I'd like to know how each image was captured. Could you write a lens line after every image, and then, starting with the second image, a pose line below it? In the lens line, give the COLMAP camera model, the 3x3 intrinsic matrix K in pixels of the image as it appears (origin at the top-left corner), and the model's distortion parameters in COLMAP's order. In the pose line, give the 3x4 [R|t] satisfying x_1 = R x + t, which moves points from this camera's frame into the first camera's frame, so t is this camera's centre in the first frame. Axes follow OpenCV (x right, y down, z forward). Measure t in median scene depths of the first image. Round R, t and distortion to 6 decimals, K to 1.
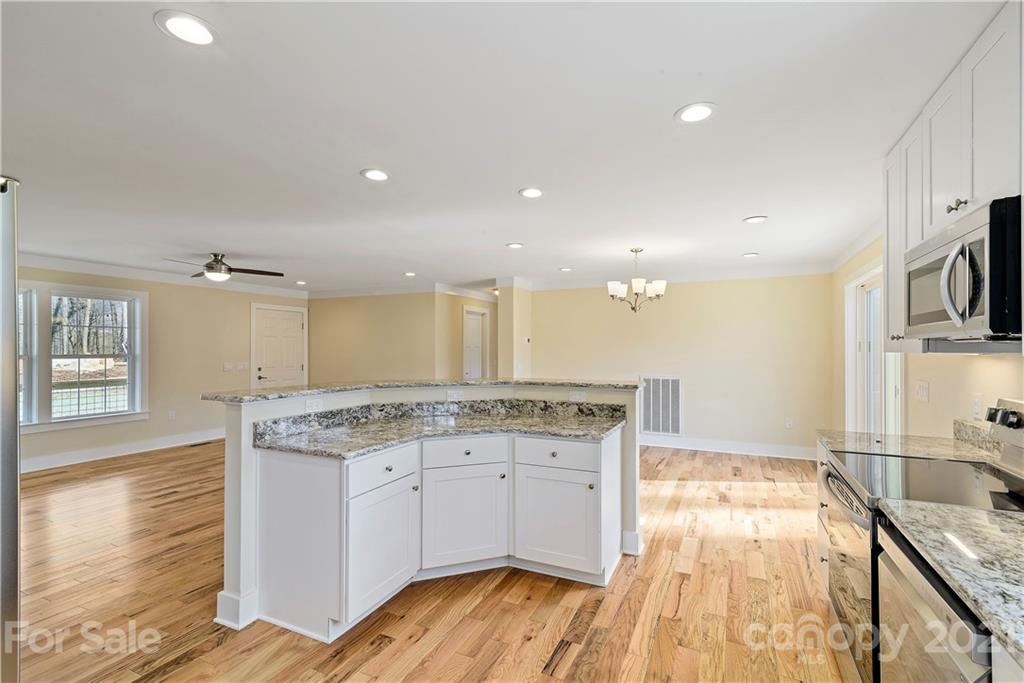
lens RADIAL K [[463.0, 0, 512.0], [0, 463.0, 341.5], [0, 0, 1]] dist [0.015060, -0.000565]
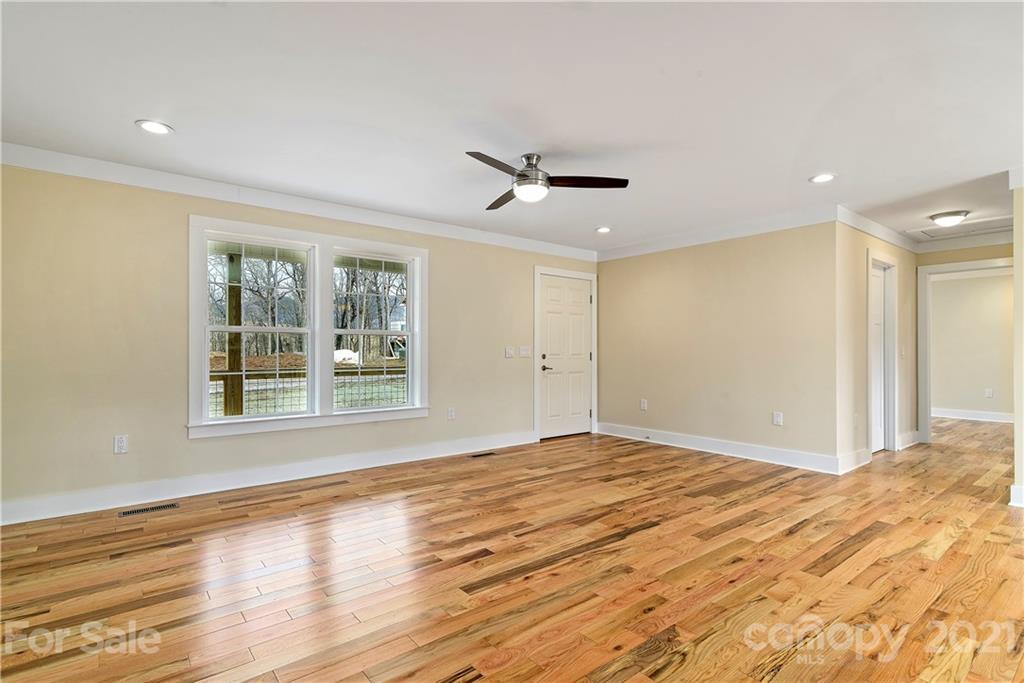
lens RADIAL K [[499.9, 0, 512.0], [0, 499.9, 341.5], [0, 0, 1]] dist [0.005168, 0.001015]
pose [[0.901999, -0.004290, -0.431716, -0.404091], [0.004289, 0.999990, -0.000977, 0.059756], [0.431716, -0.000970, 0.902009, 0.433179]]
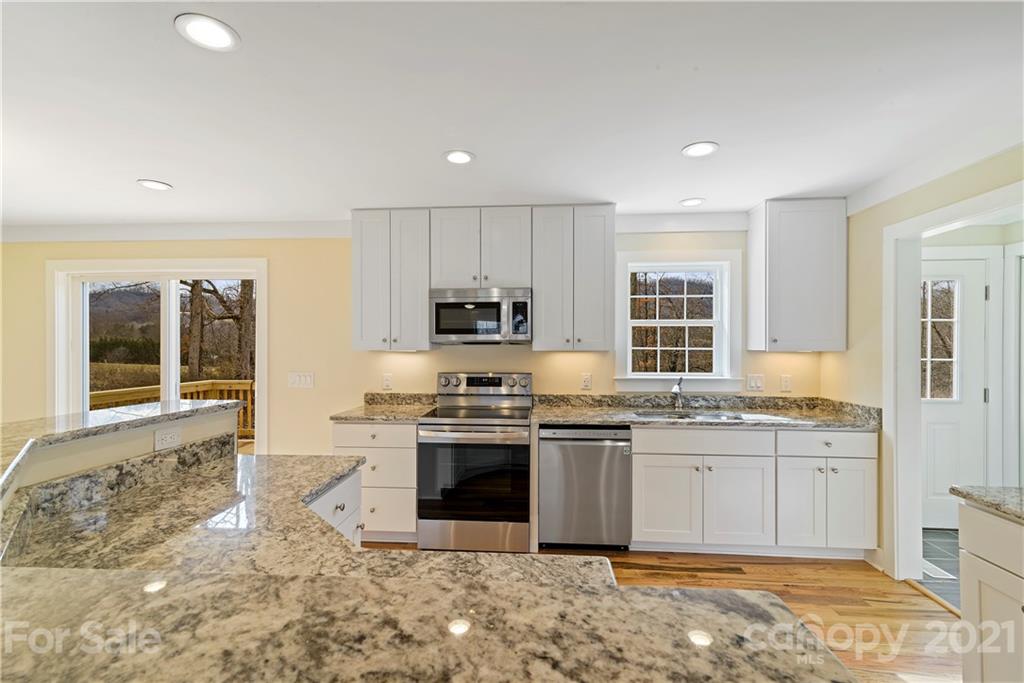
lens RADIAL K [[463.7, 0, 512.2], [0, 463.7, 348.6], [0, 0, 1]] dist [0.015096, -0.000450]
pose [[-0.360863, -0.003663, 0.932612, -0.354955], [-0.014335, 0.999896, -0.001619, 0.006843], [-0.932509, -0.013953, -0.360878, 0.578220]]
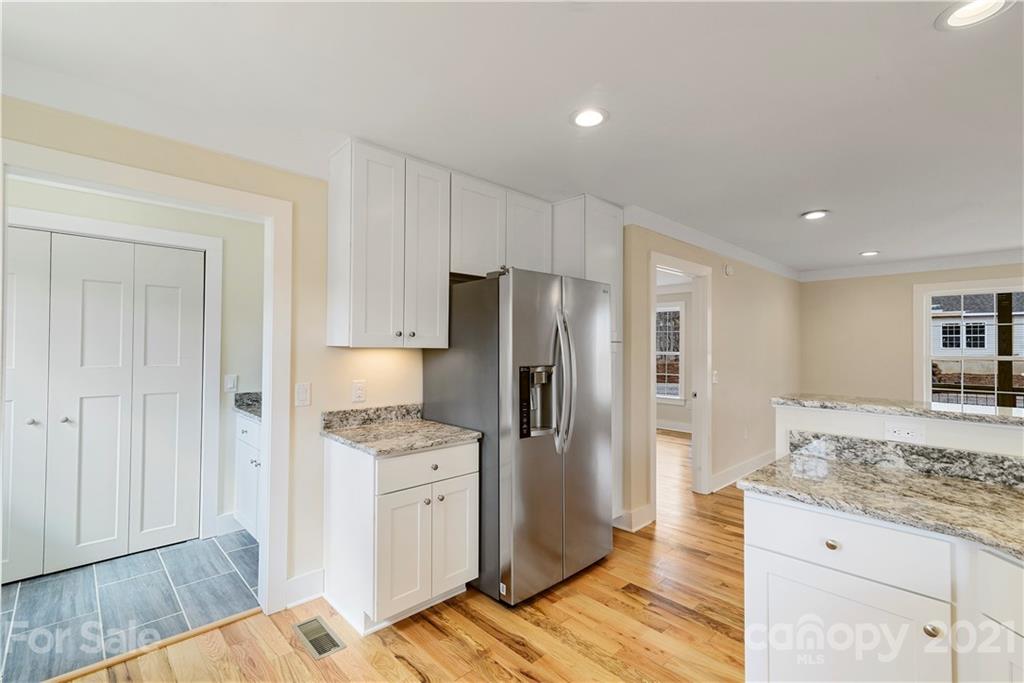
lens RADIAL K [[463.7, 0, 512.2], [0, 463.7, 348.6], [0, 0, 1]] dist [0.015096, -0.000450]
pose [[-0.355021, -0.004034, -0.934850, 0.223375], [0.004924, 0.999969, -0.006185, 0.012702], [0.934845, -0.006799, -0.354990, 0.417981]]
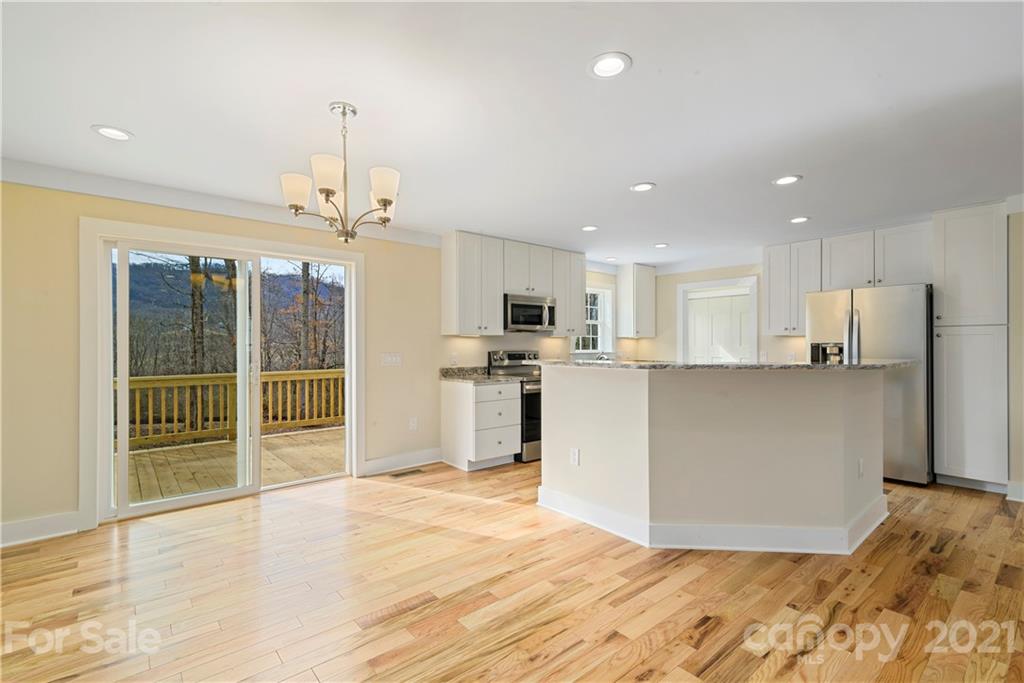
lens RADIAL K [[463.7, 0, 512.2], [0, 463.7, 348.6], [0, 0, 1]] dist [0.015096, -0.000450]
pose [[-0.910868, -0.000481, 0.412699, -0.086433], [-0.002691, 0.999985, -0.004774, 0.046763], [-0.412690, -0.005459, -0.910855, 1.415810]]
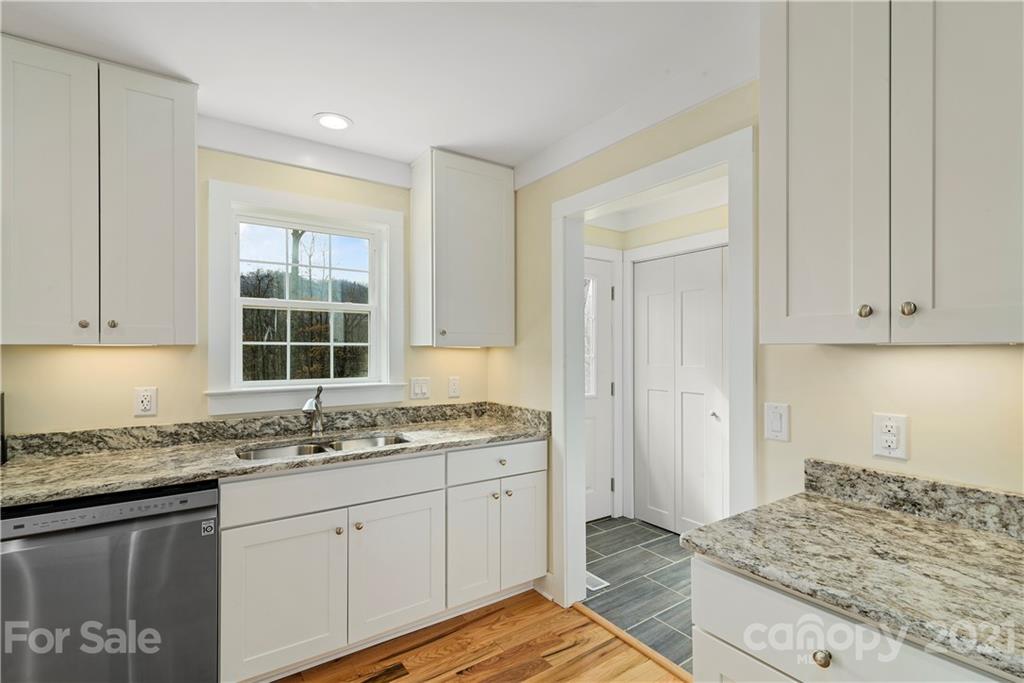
lens RADIAL K [[480.2, 0, 516.6], [0, 480.2, 349.5], [0, 0, 1]] dist [0.004780, 0.000472]
pose [[-0.869905, 0.000633, 0.493220, -0.192543], [-0.006693, 0.999892, -0.013086, 0.014139], [-0.493175, -0.014685, -0.869806, 0.398651]]
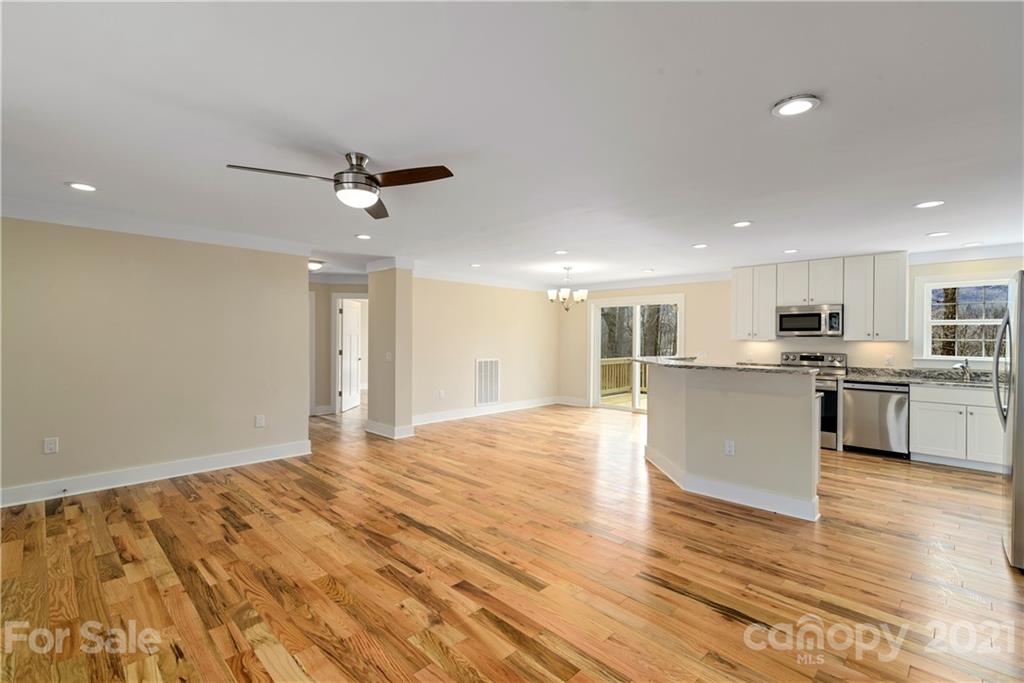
lens RADIAL K [[463.0, 0, 512.0], [0, 463.0, 341.5], [0, 0, 1]] dist [0.015060, -0.000565]
pose [[0.327132, -0.006539, 0.944956, -1.180194], [-0.020281, 0.999697, 0.013939, 0.012284], [-0.944761, -0.023724, 0.326900, 0.722860]]
